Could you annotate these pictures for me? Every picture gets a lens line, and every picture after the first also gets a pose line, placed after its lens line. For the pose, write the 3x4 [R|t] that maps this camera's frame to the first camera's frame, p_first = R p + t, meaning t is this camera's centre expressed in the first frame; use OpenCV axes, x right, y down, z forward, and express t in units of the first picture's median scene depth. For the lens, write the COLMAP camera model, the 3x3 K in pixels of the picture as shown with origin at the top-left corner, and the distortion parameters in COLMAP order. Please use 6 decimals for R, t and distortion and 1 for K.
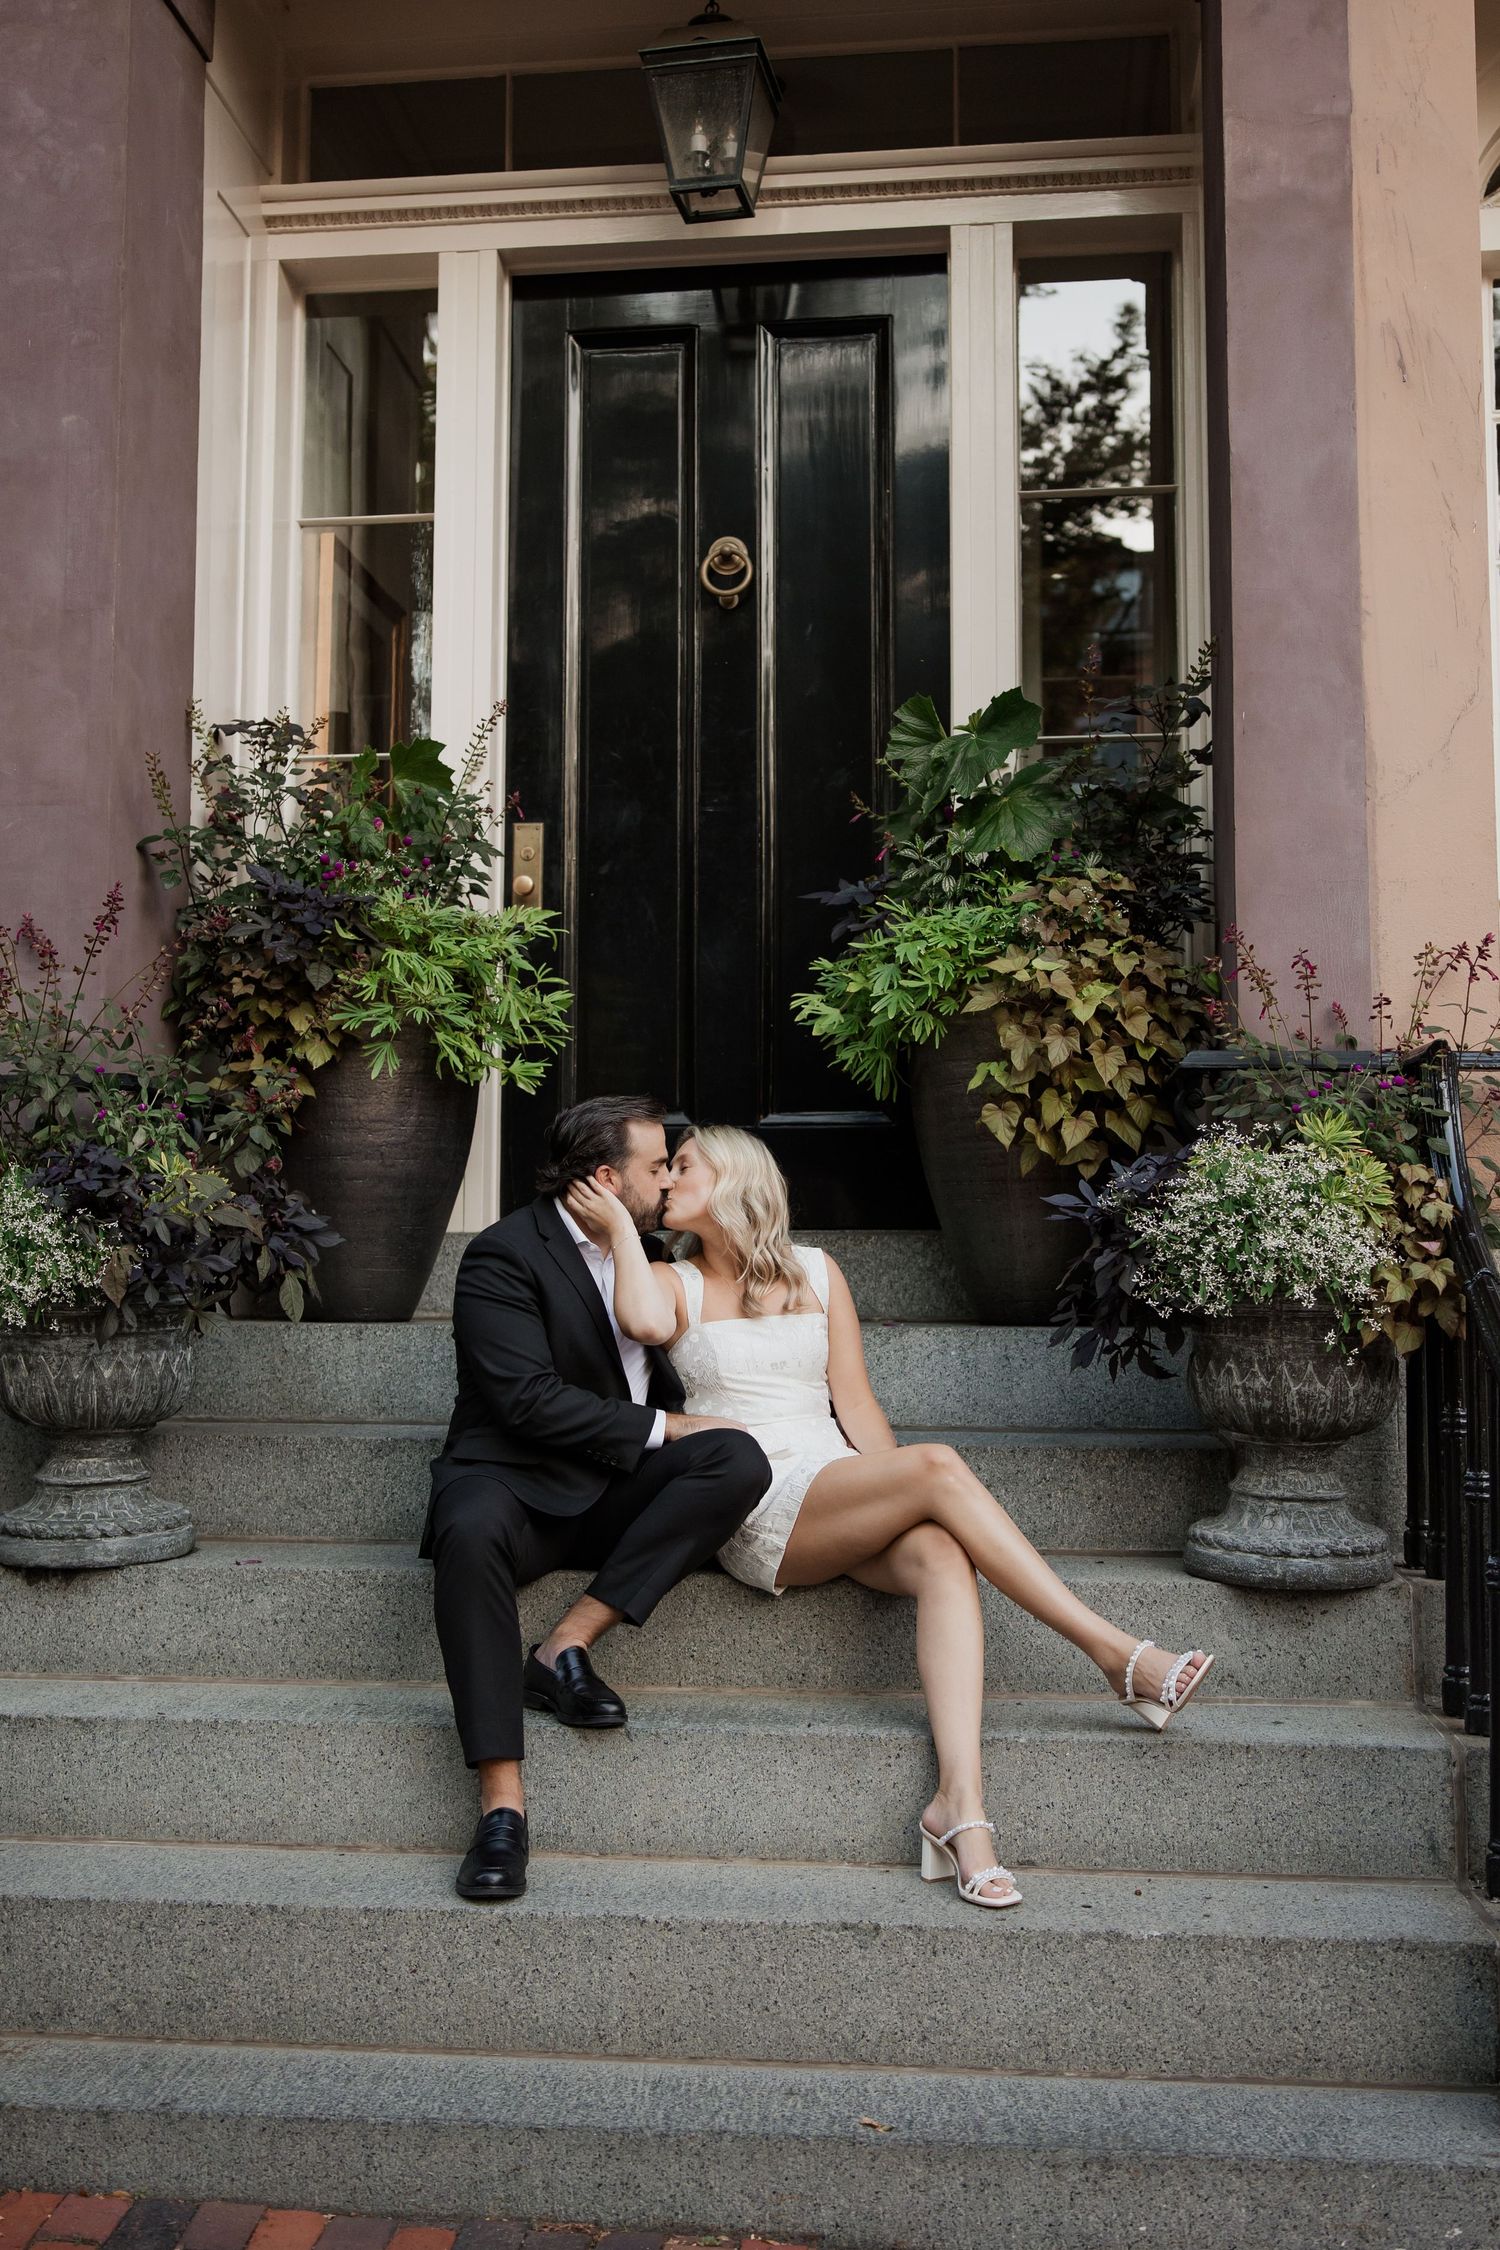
lens RADIAL K [[2185.7, 0, 747.4], [0, 2185.7, 1120.9], [0, 0, 1]] dist [-0.007456, 0.000000]
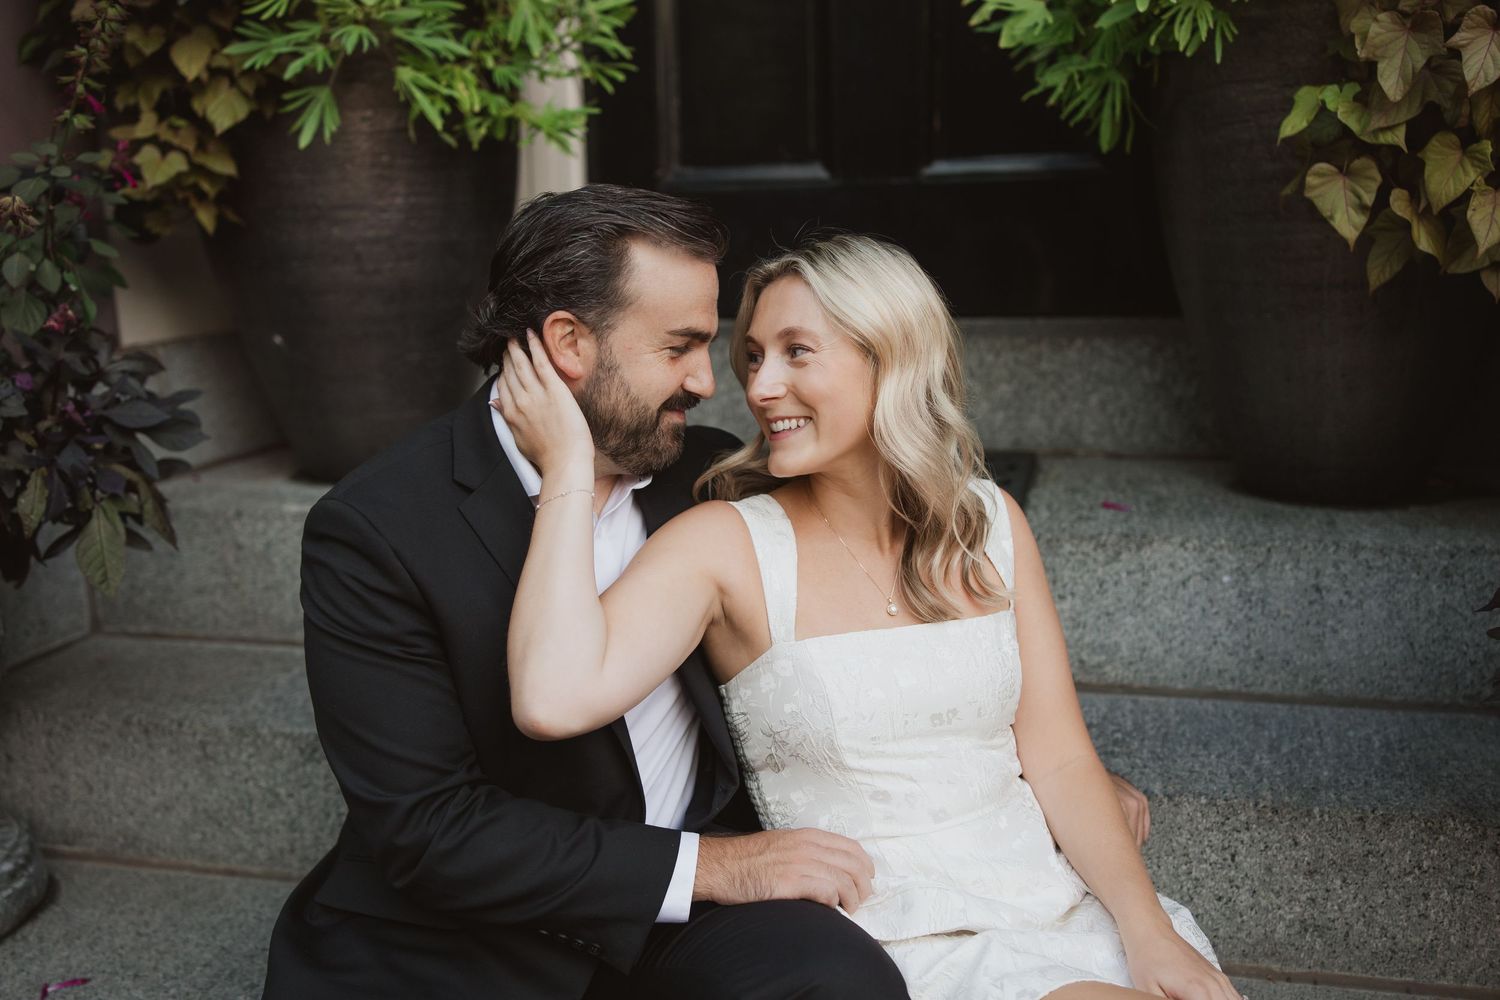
lens RADIAL K [[1457.1, 0, 758.2], [0, 1457.1, 513.9], [0, 0, 1]] dist [-0.007456, 0.000000]
pose [[0.992013, -0.000871, -0.126133, 0.015277], [0.033716, 0.965424, 0.258497, -0.021957], [0.121547, -0.260685, 0.957742, 0.598702]]
